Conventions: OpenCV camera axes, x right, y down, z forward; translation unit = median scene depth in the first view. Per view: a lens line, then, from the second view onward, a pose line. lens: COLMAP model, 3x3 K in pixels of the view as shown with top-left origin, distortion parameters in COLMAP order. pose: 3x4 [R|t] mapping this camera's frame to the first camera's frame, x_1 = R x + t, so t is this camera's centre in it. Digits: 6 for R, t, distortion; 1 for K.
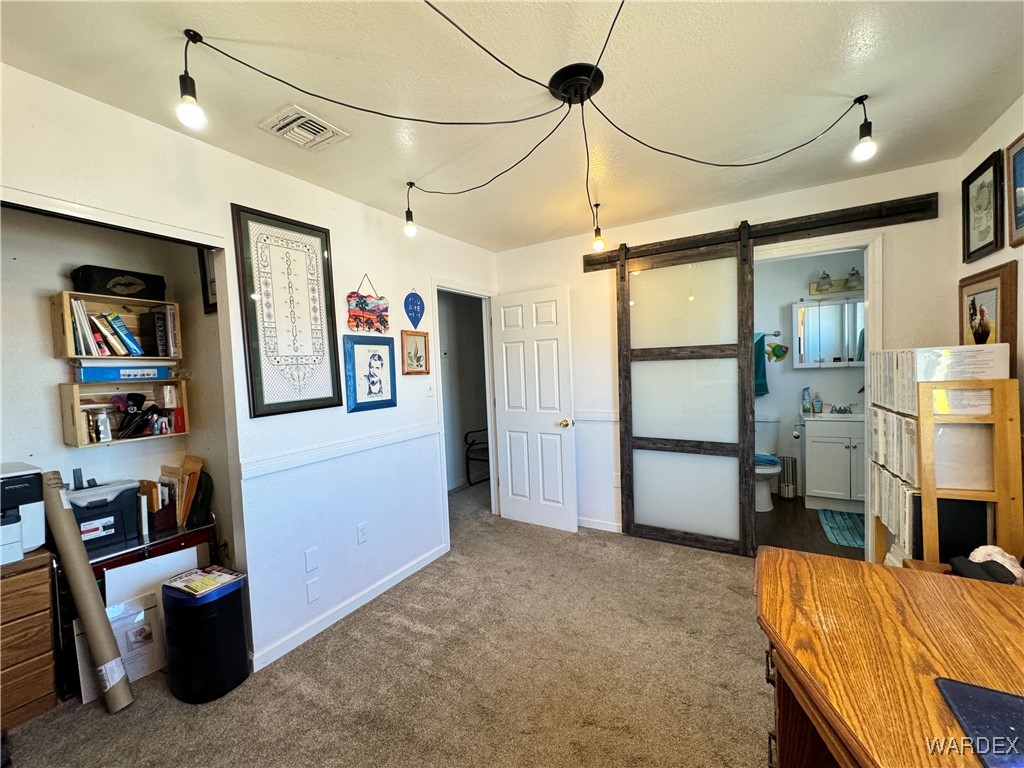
lens RADIAL K [[408.0, 0, 511.4], [0, 408.0, 385.0], [0, 0, 1]] dist [-0.001761, -0.000370]
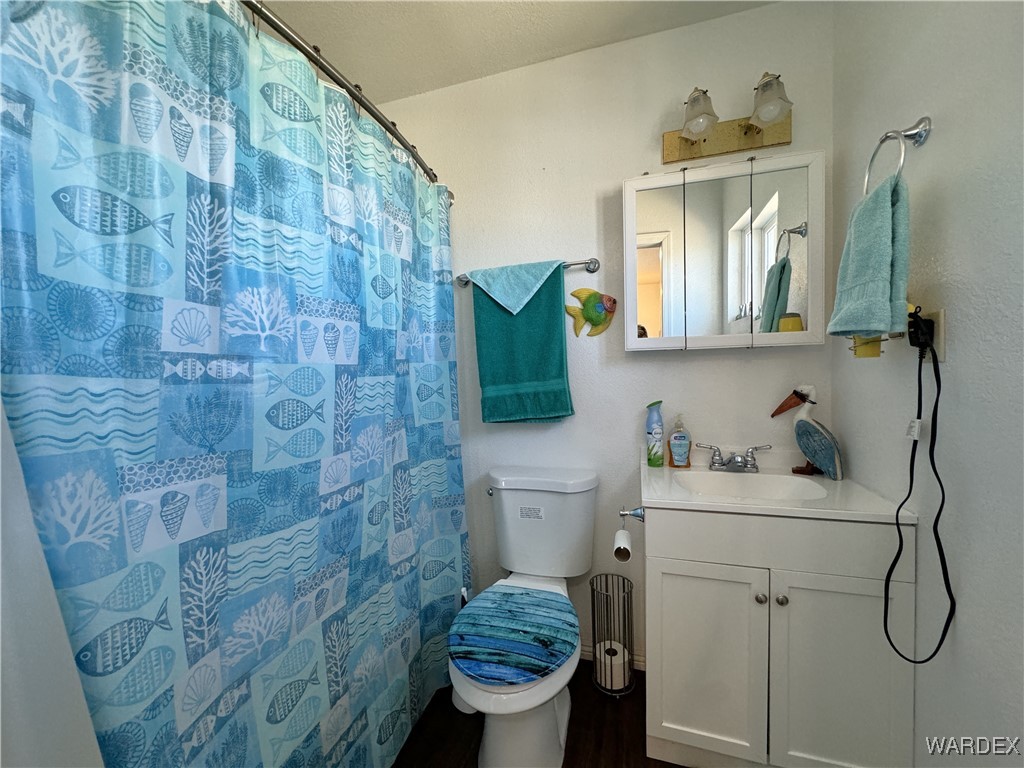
lens RADIAL K [[408.0, 0, 513.6], [0, 408.0, 382.7], [0, 0, 1]] dist [-0.001761, -0.000370]
pose [[0.969560, 0.010575, 0.244624, 0.491154], [-0.008236, 0.999910, -0.010581, -0.006746], [-0.244714, 0.008244, 0.969560, 0.647099]]
